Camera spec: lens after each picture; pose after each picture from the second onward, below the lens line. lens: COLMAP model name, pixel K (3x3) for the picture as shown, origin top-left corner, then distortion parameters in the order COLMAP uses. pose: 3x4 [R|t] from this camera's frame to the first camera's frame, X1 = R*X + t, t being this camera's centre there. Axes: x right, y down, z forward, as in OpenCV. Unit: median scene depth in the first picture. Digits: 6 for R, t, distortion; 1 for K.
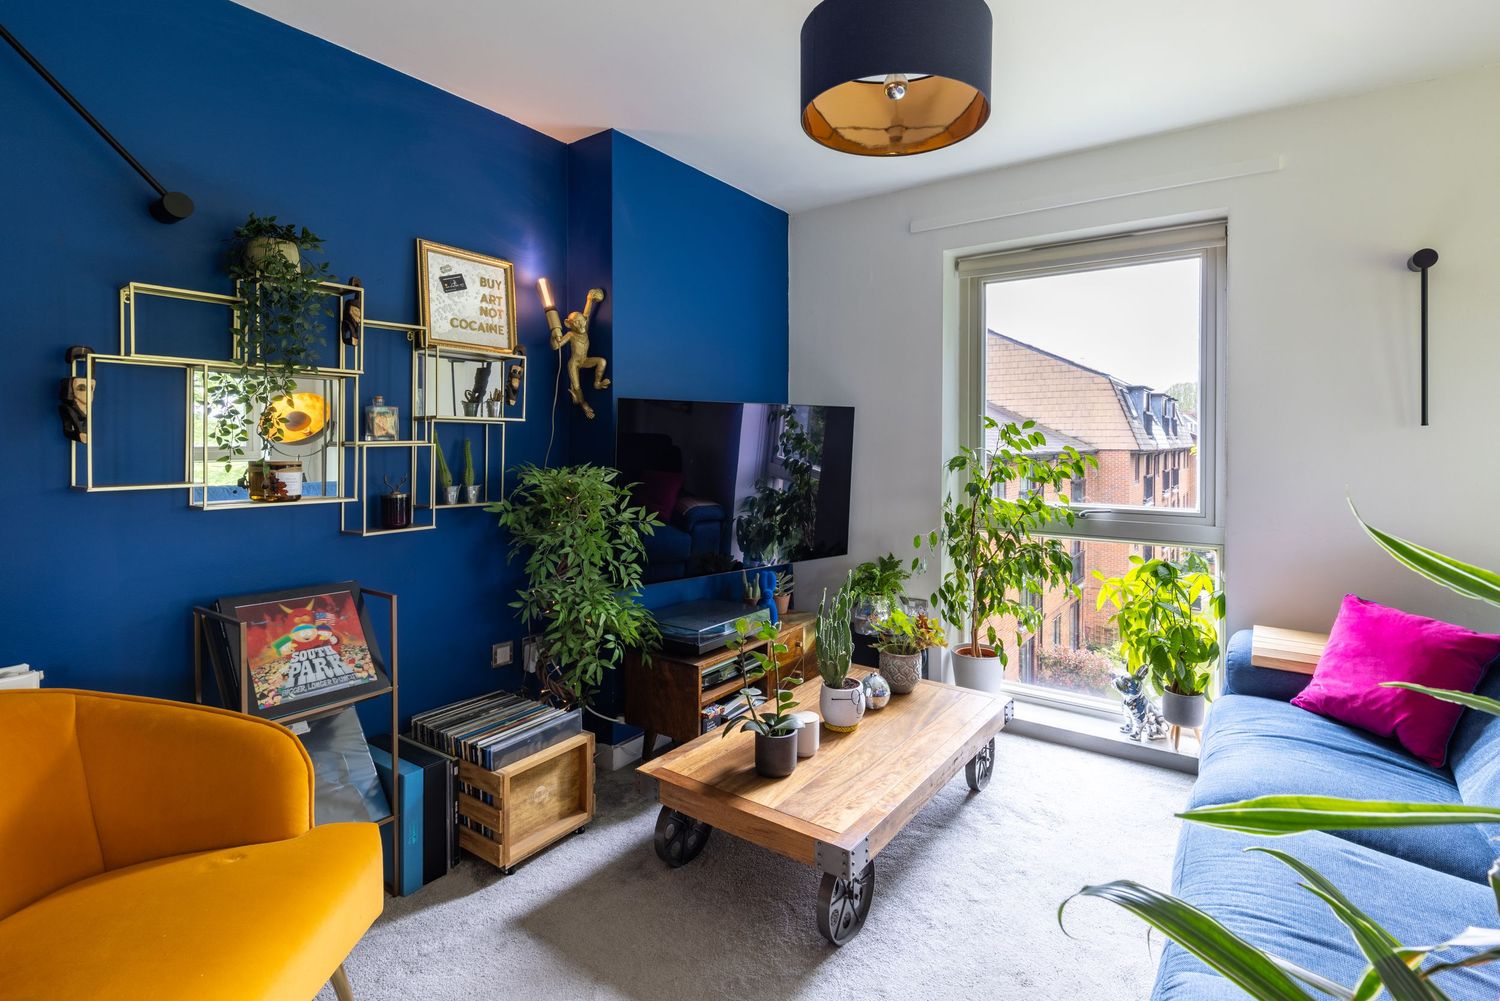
lens RADIAL K [[722.5, 0, 782.7], [0, 722.5, 446.6], [0, 0, 1]] dist [-0.001548, 0.000177]
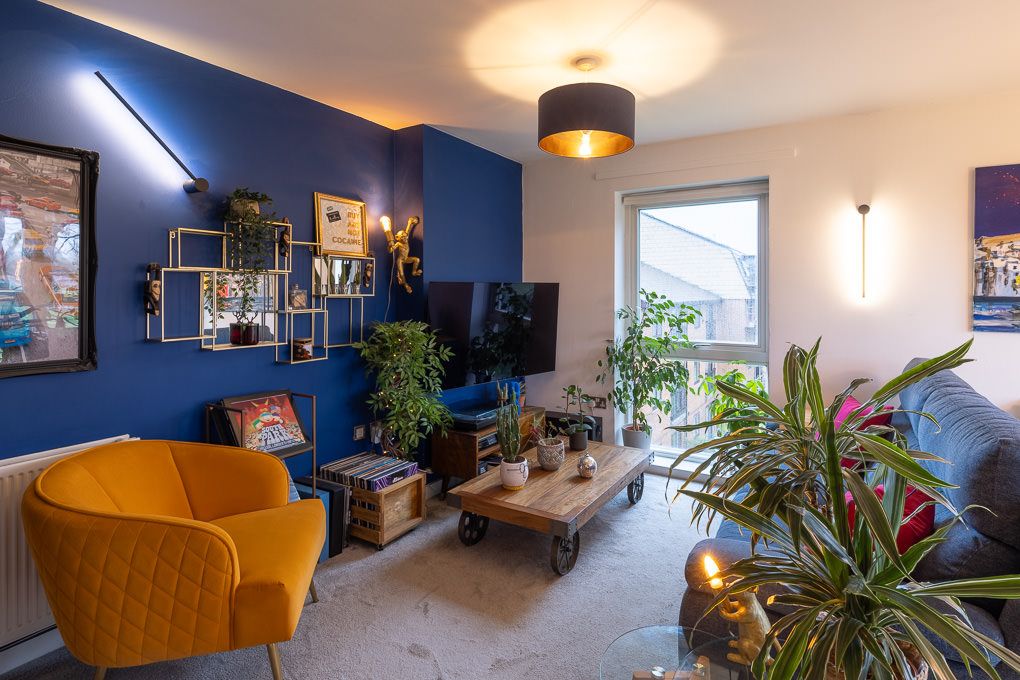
lens RADIAL K [[517.1, 0, 540.2], [0, 517.1, 289.6], [0, 0, 1]] dist [0.002518, -0.000750]
pose [[0.997165, -0.001400, 0.075235, -0.057812], [0.002065, 0.999960, -0.008758, -0.039171], [-0.075219, 0.008888, 0.997127, -0.261804]]
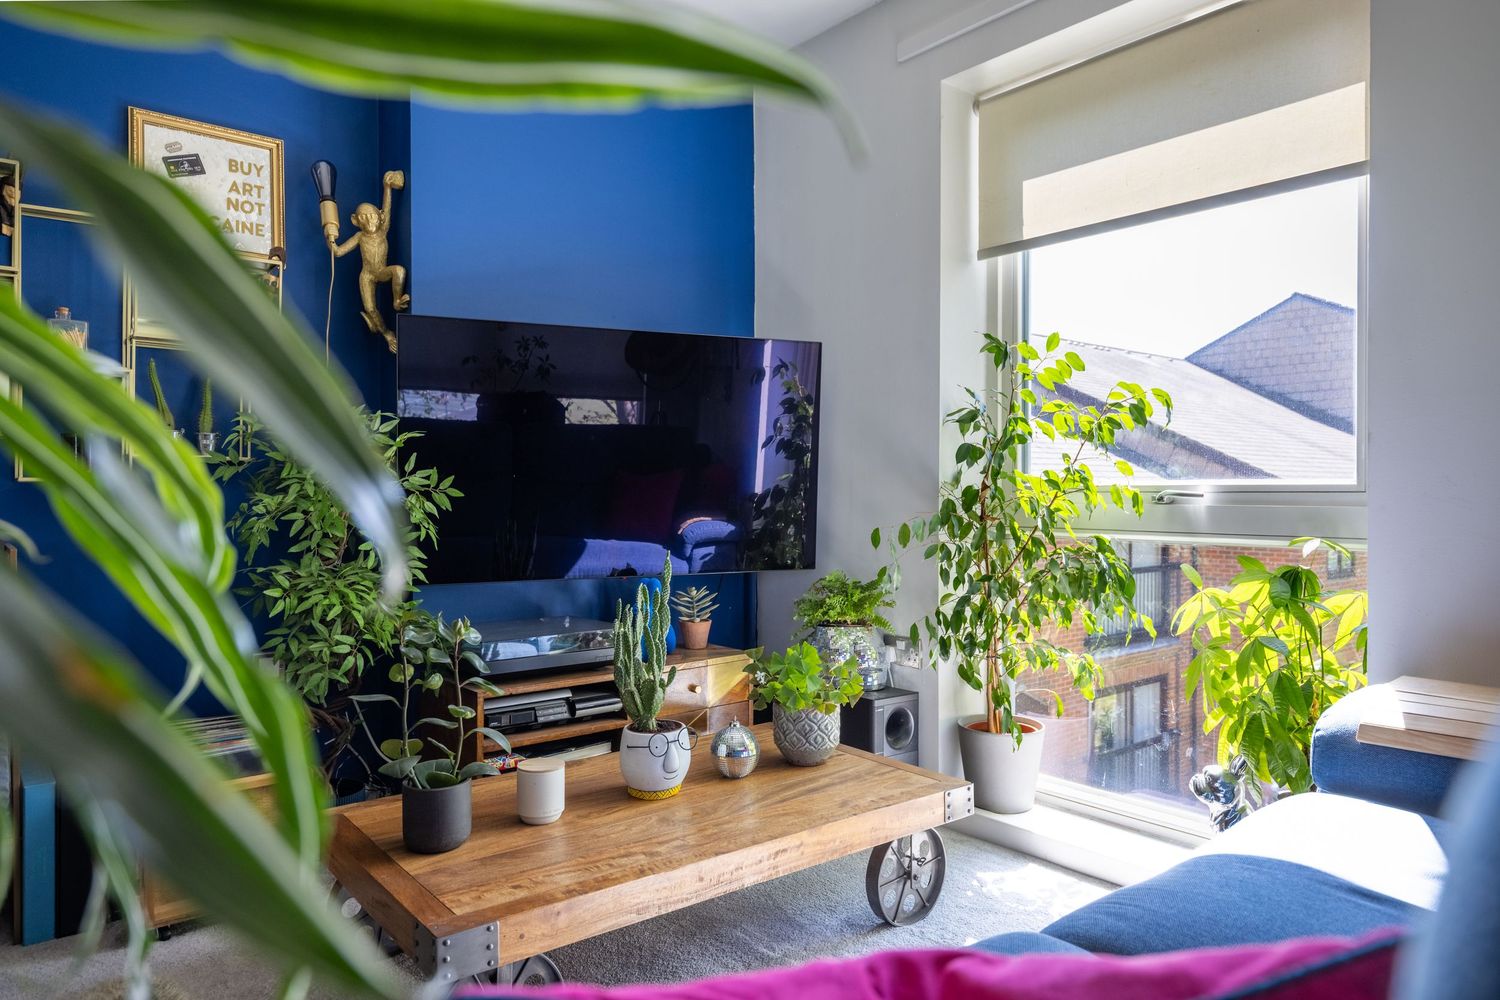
lens RADIAL K [[985.0, 0, 750.0], [0, 985.0, 500.0], [0, 0, 1]] dist [-0.001860, -0.000283]
pose [[0.958609, 0.002322, -0.284715, 0.400092], [-0.001728, 0.999996, 0.002337, 0.118791], [0.284720, -0.001748, 0.958609, 0.175542]]
